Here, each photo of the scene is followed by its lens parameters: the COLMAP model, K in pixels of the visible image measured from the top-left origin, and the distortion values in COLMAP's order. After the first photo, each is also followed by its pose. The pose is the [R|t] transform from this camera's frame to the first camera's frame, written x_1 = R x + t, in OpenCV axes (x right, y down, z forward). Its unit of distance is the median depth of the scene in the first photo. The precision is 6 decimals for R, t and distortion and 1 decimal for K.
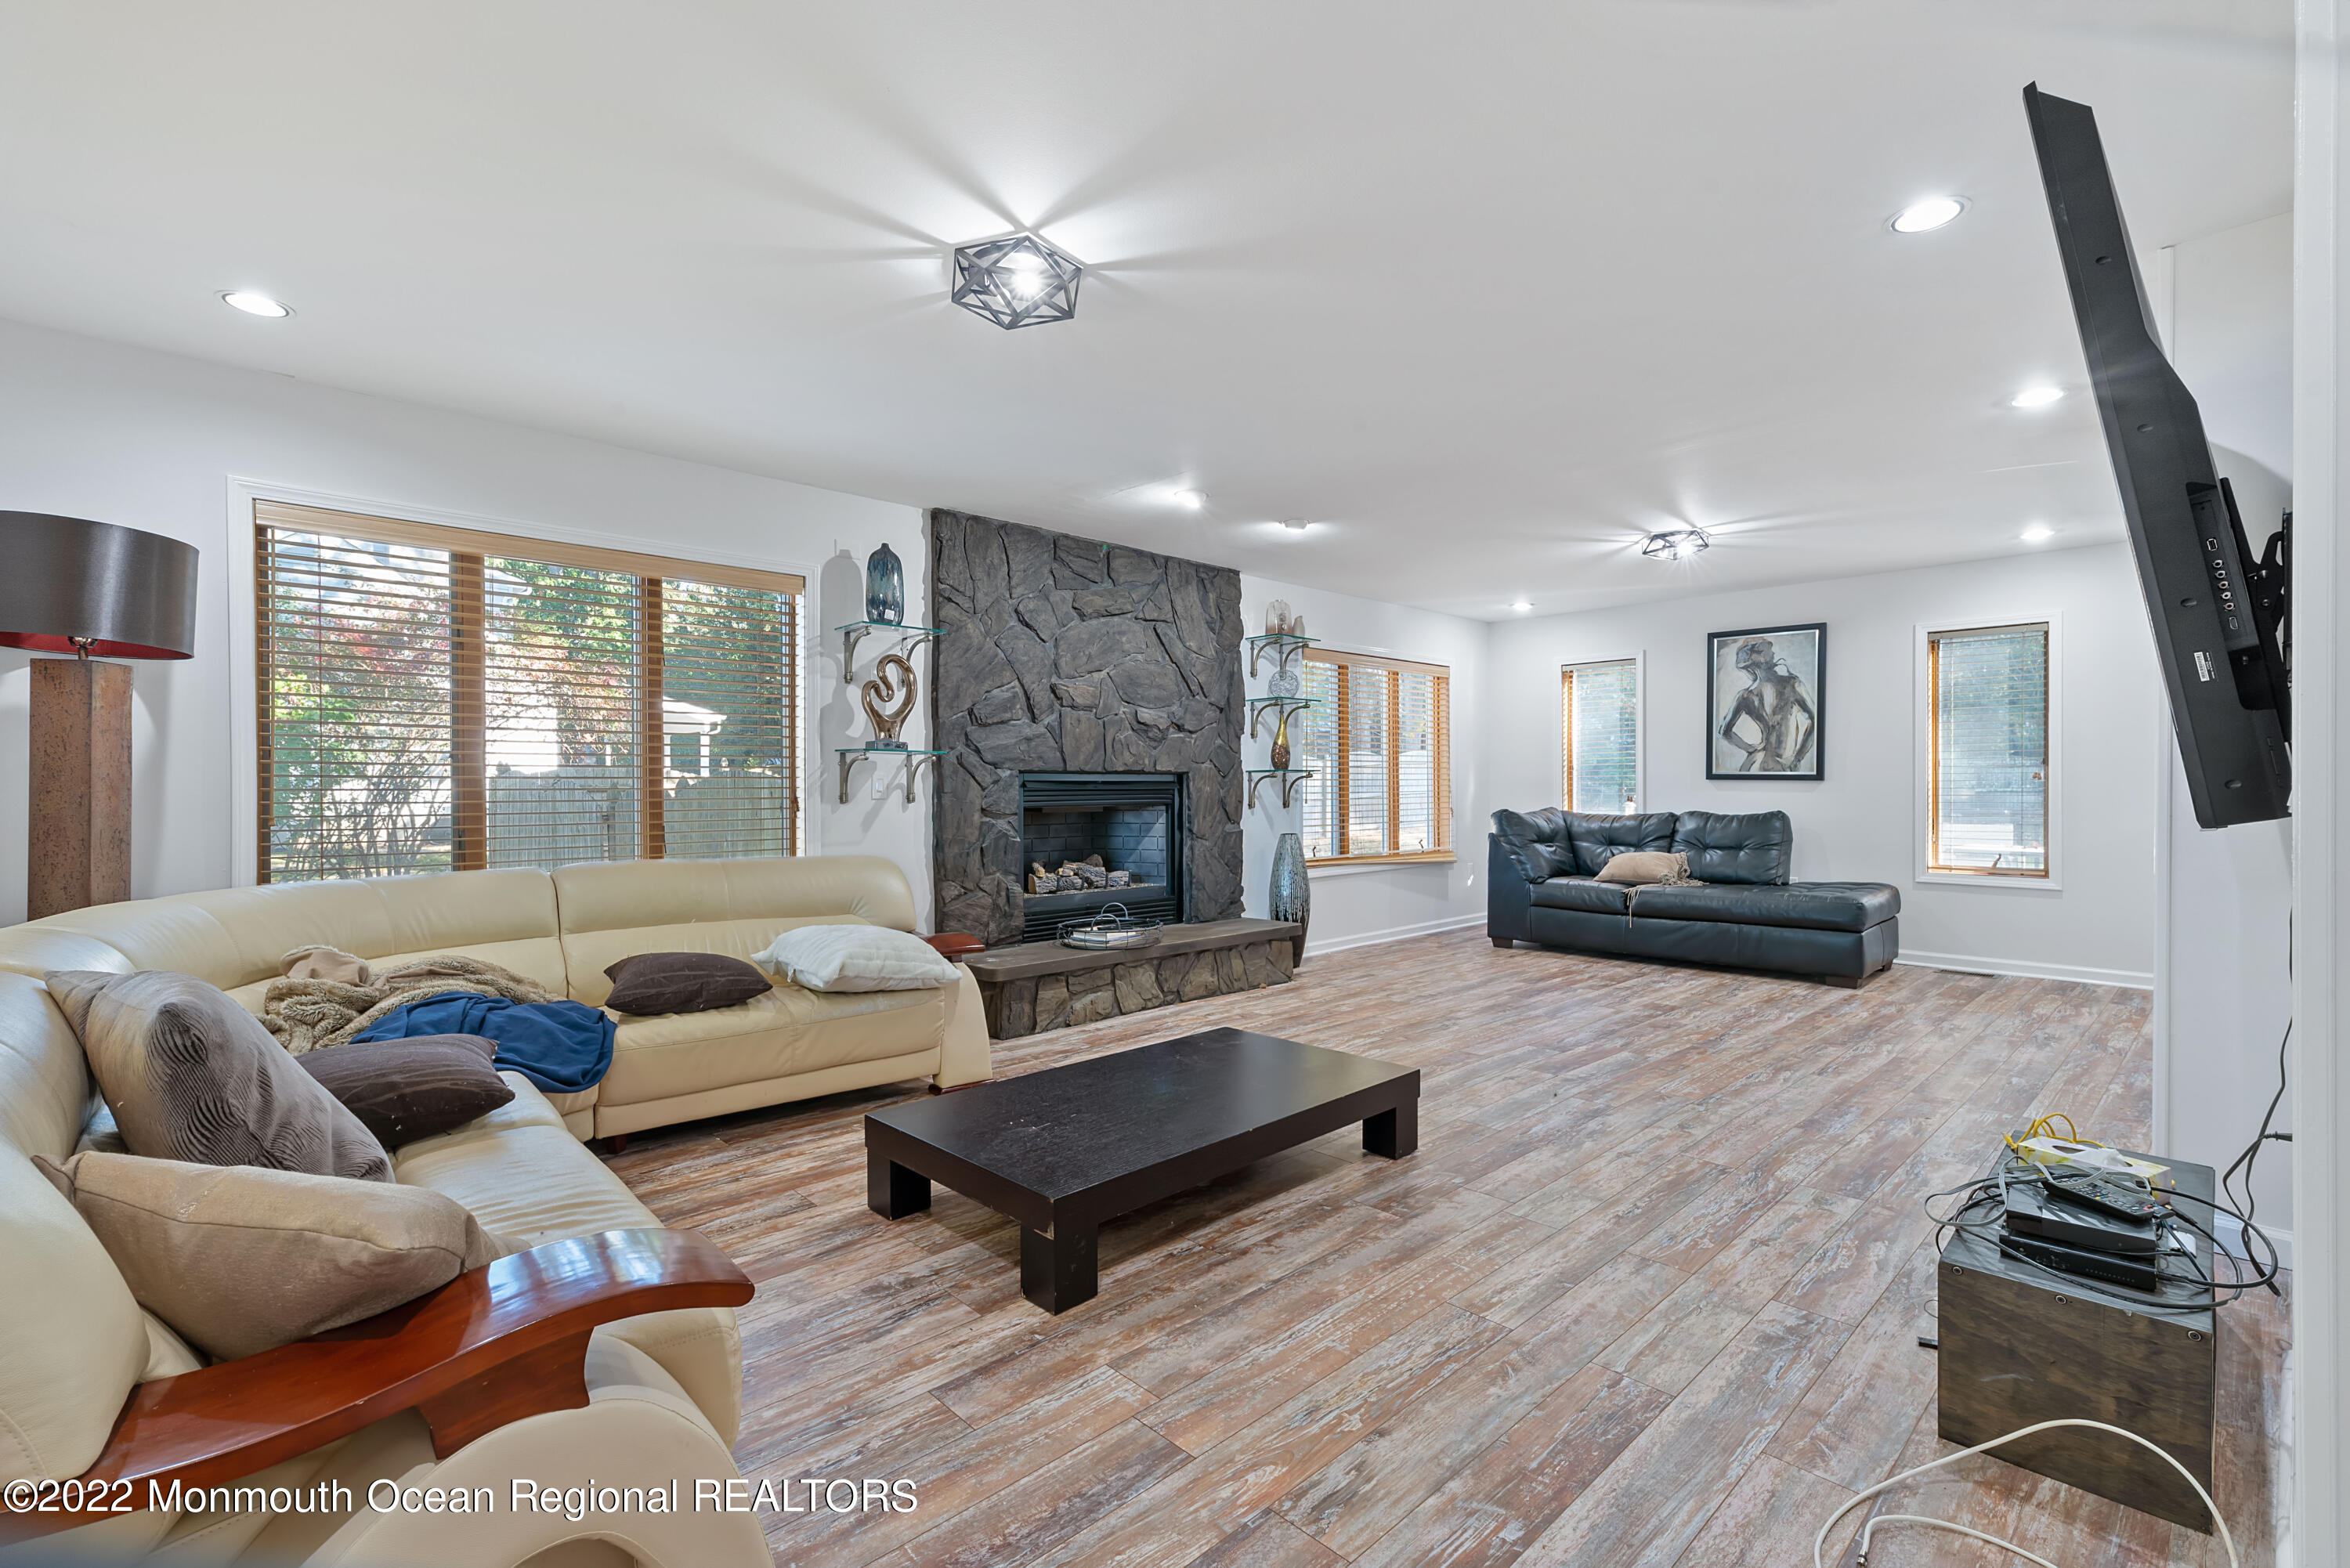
lens RADIAL K [[1027.7, 0, 1175.0], [0, 1027.7, 791.1], [0, 0, 1]] dist [-0.015758, -0.000022]
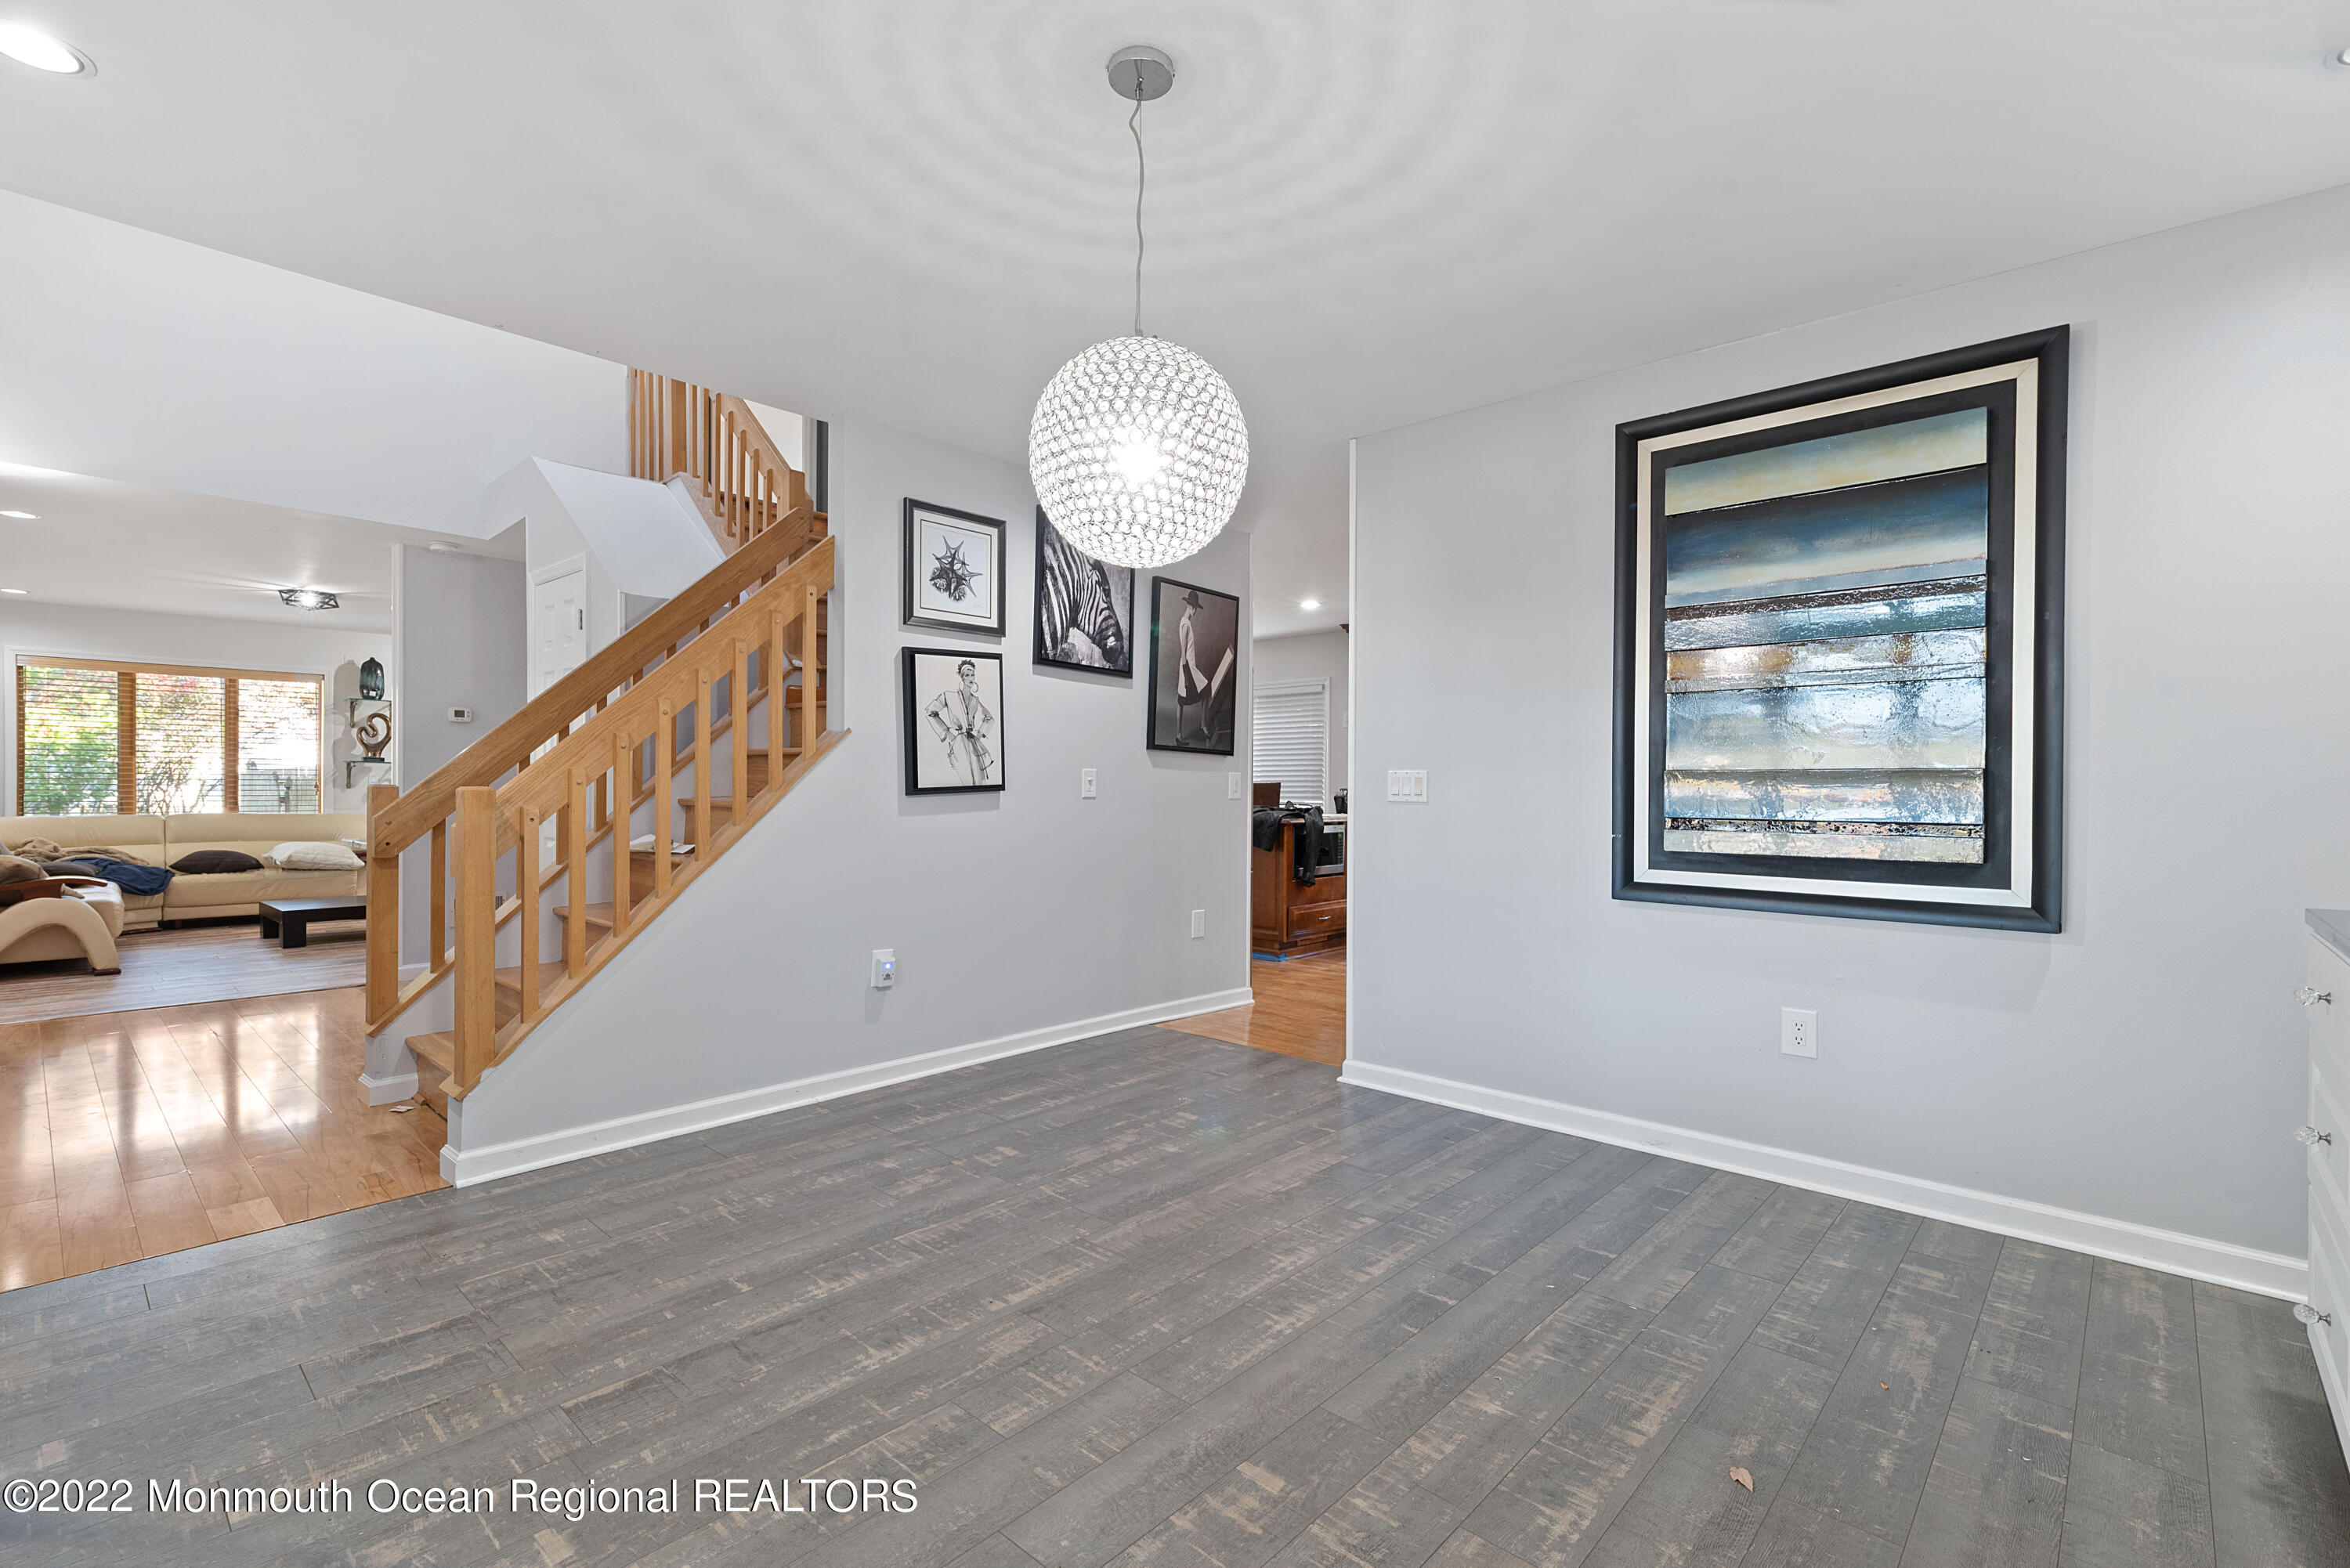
lens RADIAL K [[1043.8, 0, 1175.0], [0, 1043.8, 784.0], [0, 0, 1]] dist [-0.002136, -0.000761]
pose [[0.997120, 0.009315, 0.075269, 1.114934], [-0.008603, 0.999915, -0.009783, 0.009742], [-0.075353, 0.009107, 0.997115, -1.124605]]
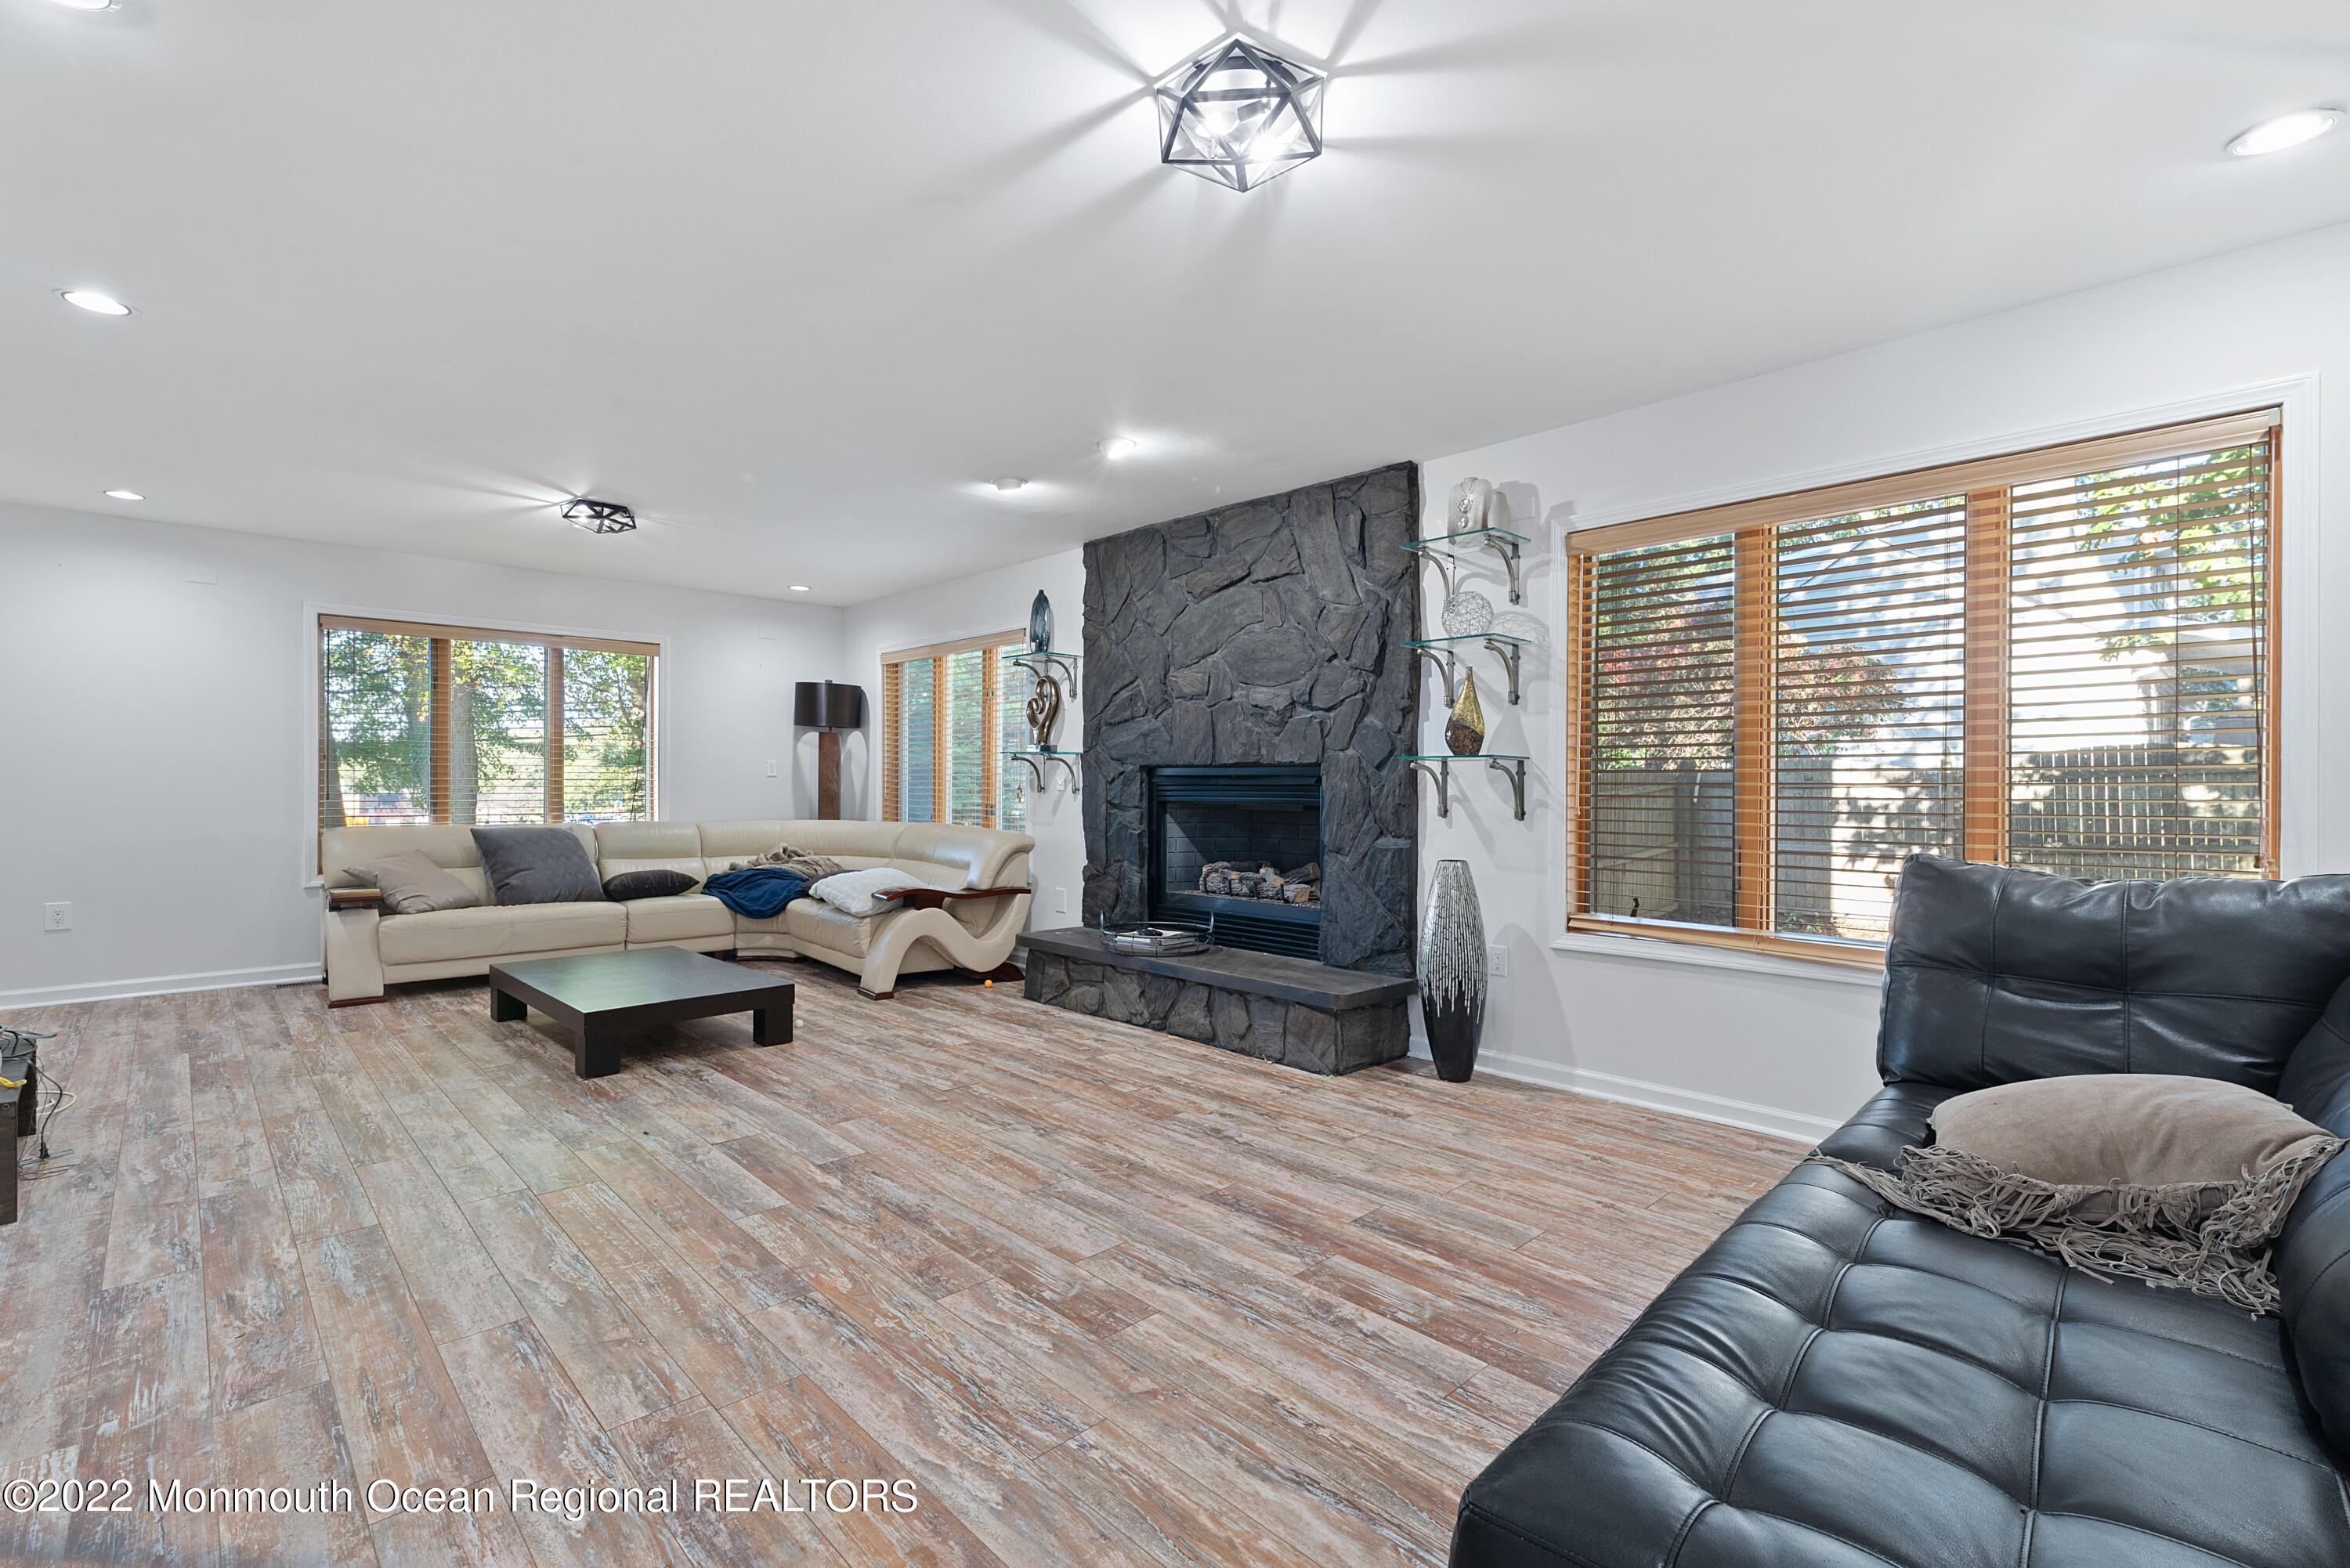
lens RADIAL K [[1043.8, 0, 1175.0], [0, 1043.8, 784.0], [0, 0, 1]] dist [-0.002136, -0.000761]
pose [[0.022790, 0.006489, -0.999719, 1.015001], [-0.010253, 0.999928, 0.006257, -0.009384], [0.999688, 0.010108, 0.022854, 1.141461]]
